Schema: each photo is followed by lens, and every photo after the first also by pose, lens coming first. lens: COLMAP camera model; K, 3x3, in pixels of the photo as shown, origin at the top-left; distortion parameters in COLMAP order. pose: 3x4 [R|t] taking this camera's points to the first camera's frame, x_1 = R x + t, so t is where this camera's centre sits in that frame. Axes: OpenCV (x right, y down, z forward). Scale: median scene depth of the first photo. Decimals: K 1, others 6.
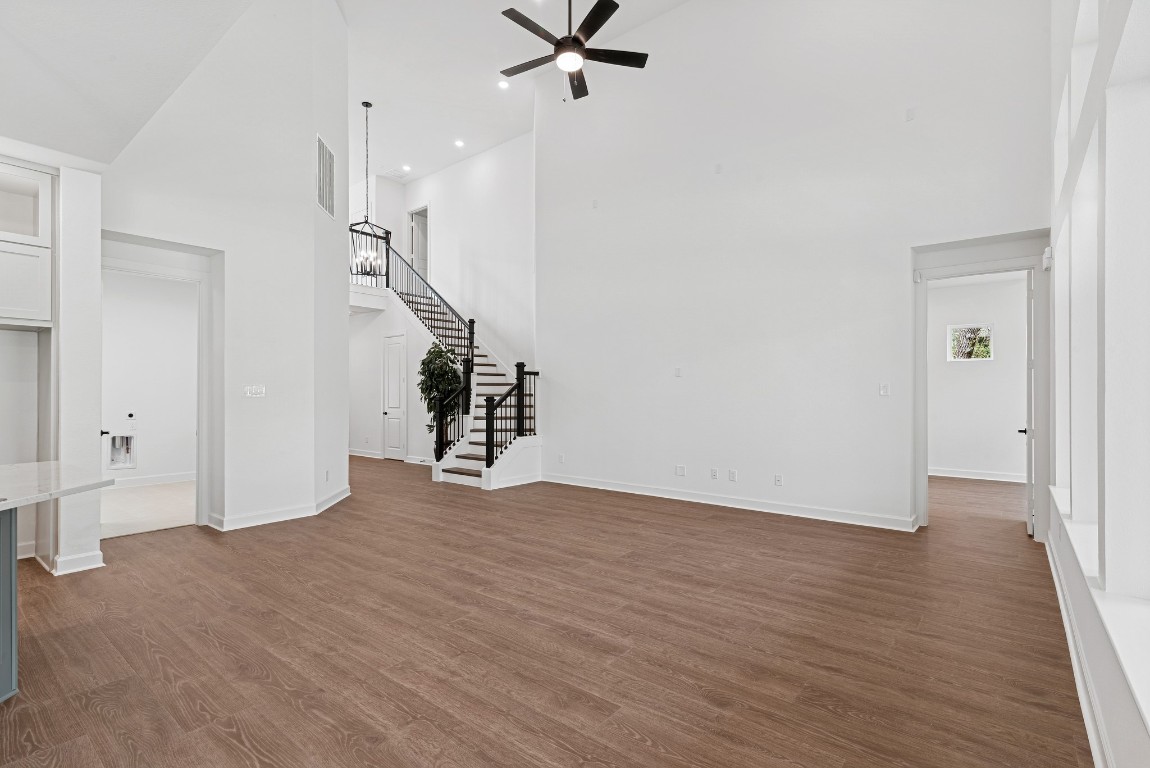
lens RADIAL K [[542.2, 0, 581.6], [0, 542.2, 382.3], [0, 0, 1]] dist [0.001650, -0.000455]
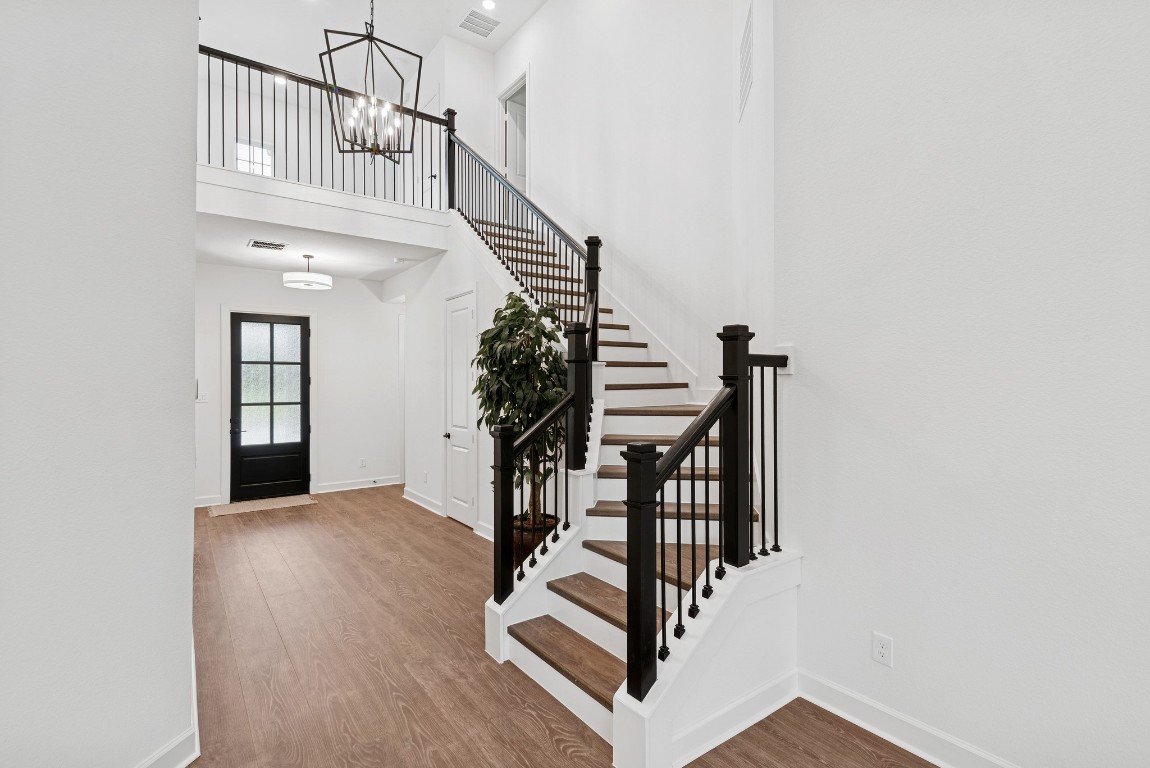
lens RADIAL K [[542.2, 0, 577.0], [0, 542.2, 379.4], [0, 0, 1]] dist [0.001650, -0.000455]
pose [[0.965724, -0.000115, -0.259570, -0.106687], [0.003831, 0.999897, 0.013808, -0.009486], [0.259541, -0.014329, 0.965626, 0.599073]]
